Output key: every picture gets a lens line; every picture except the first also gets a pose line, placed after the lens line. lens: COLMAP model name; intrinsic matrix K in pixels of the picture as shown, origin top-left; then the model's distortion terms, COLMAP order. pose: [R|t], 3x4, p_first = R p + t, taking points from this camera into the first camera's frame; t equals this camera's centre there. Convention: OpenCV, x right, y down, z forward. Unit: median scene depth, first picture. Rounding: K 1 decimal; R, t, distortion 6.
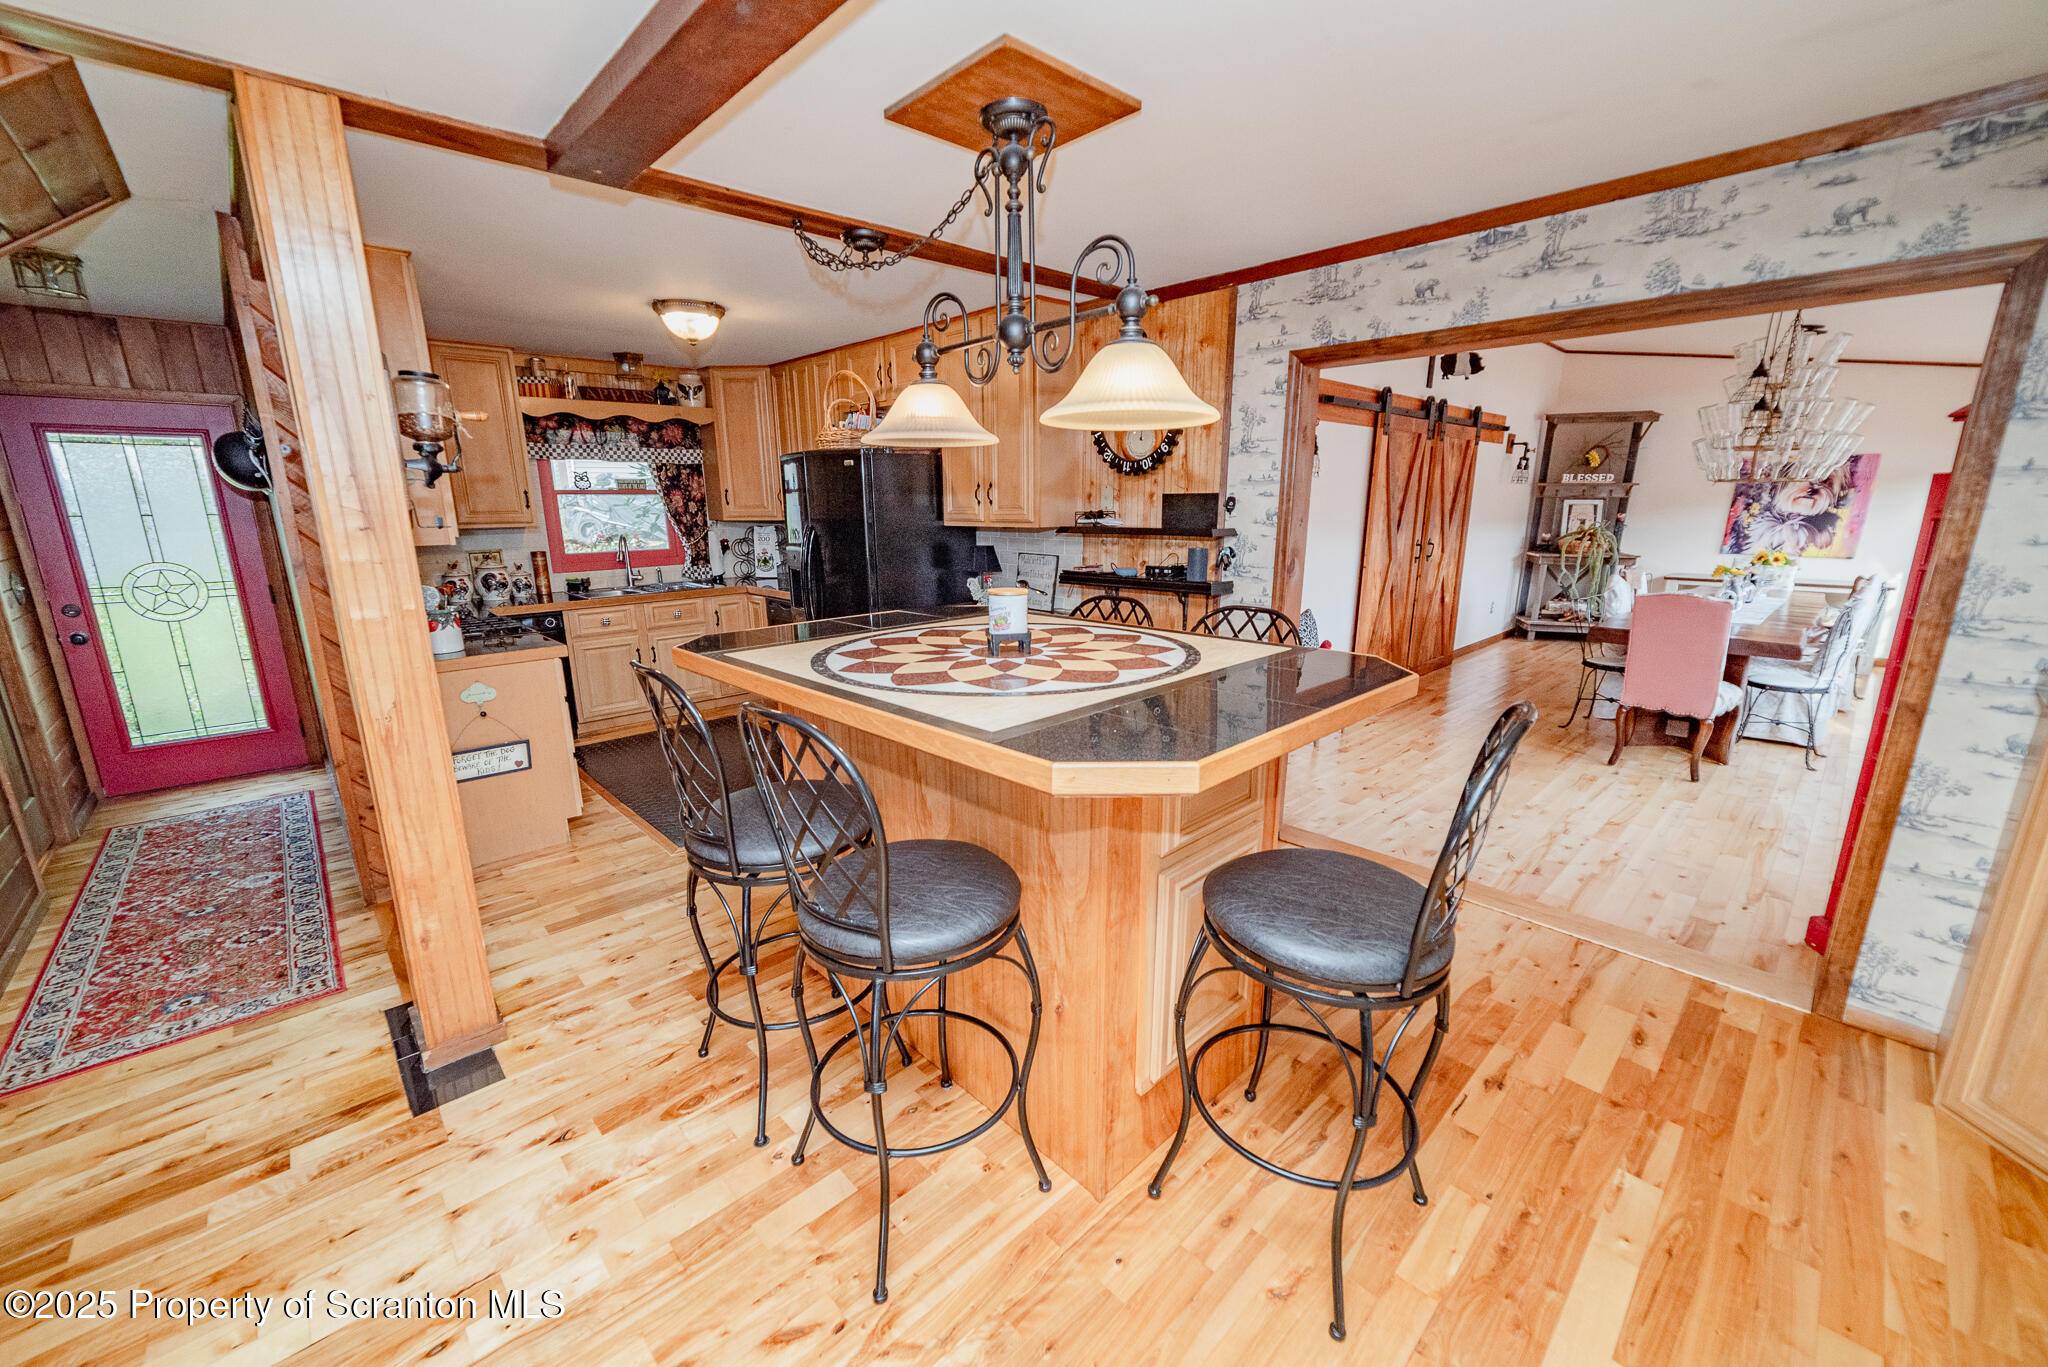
lens RADIAL K [[796.4, 0, 1018.7], [0, 796.4, 690.5], [0, 0, 1]] dist [-0.000755, 0.000192]
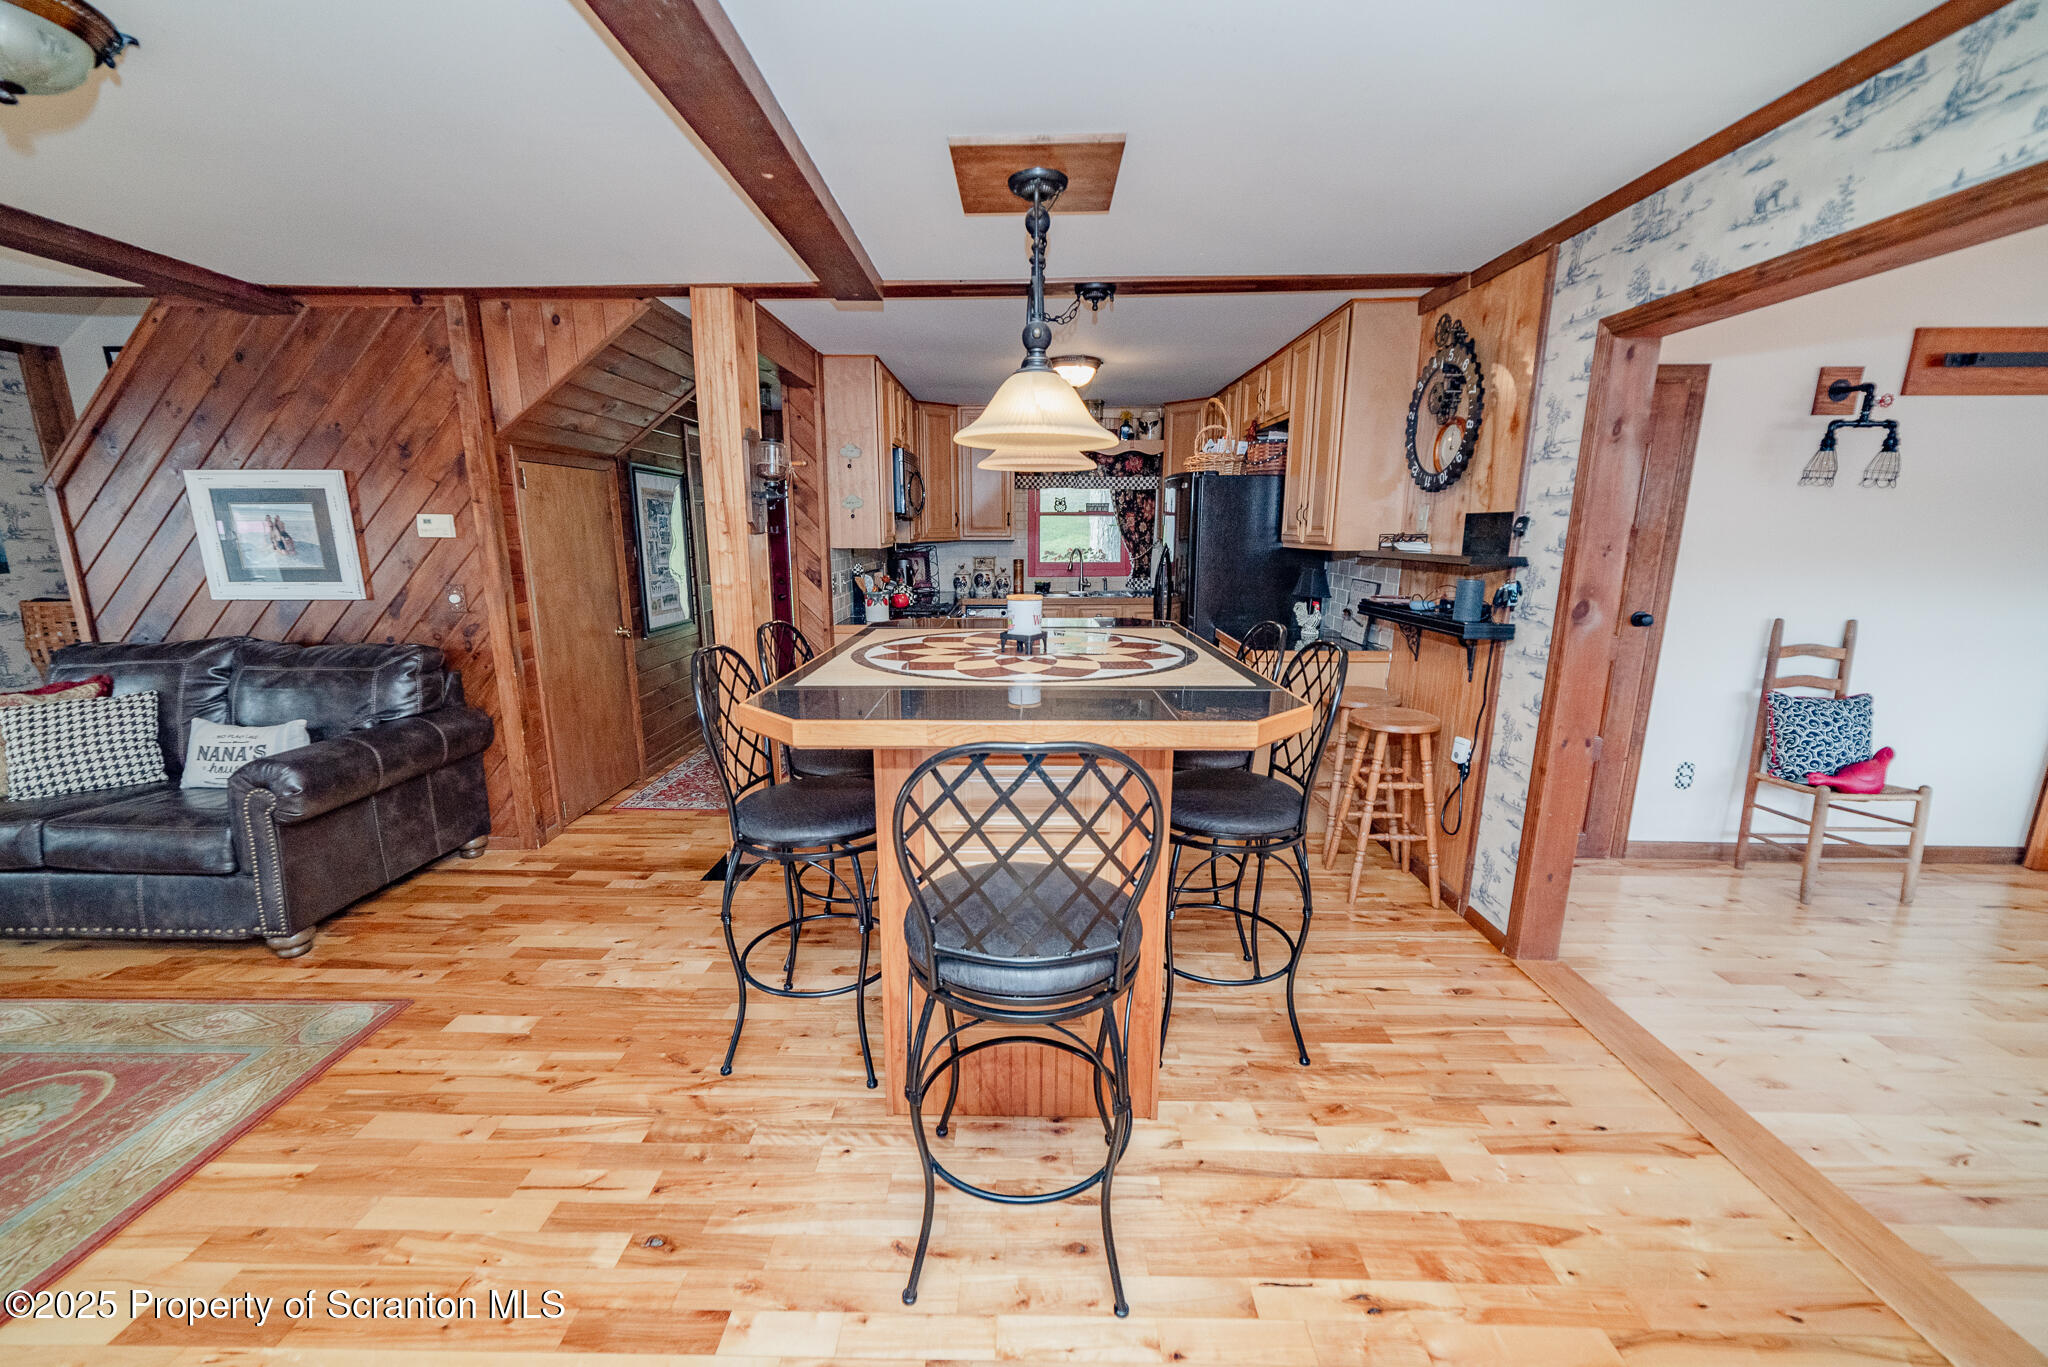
lens RADIAL K [[796.4, 0, 1018.7], [0, 796.4, 690.5], [0, 0, 1]] dist [-0.000755, 0.000192]
pose [[0.710843, 0.150670, -0.687023, 0.491827], [-0.170506, 0.984564, 0.039506, -0.024416], [0.682371, 0.089059, 0.725561, 0.122414]]
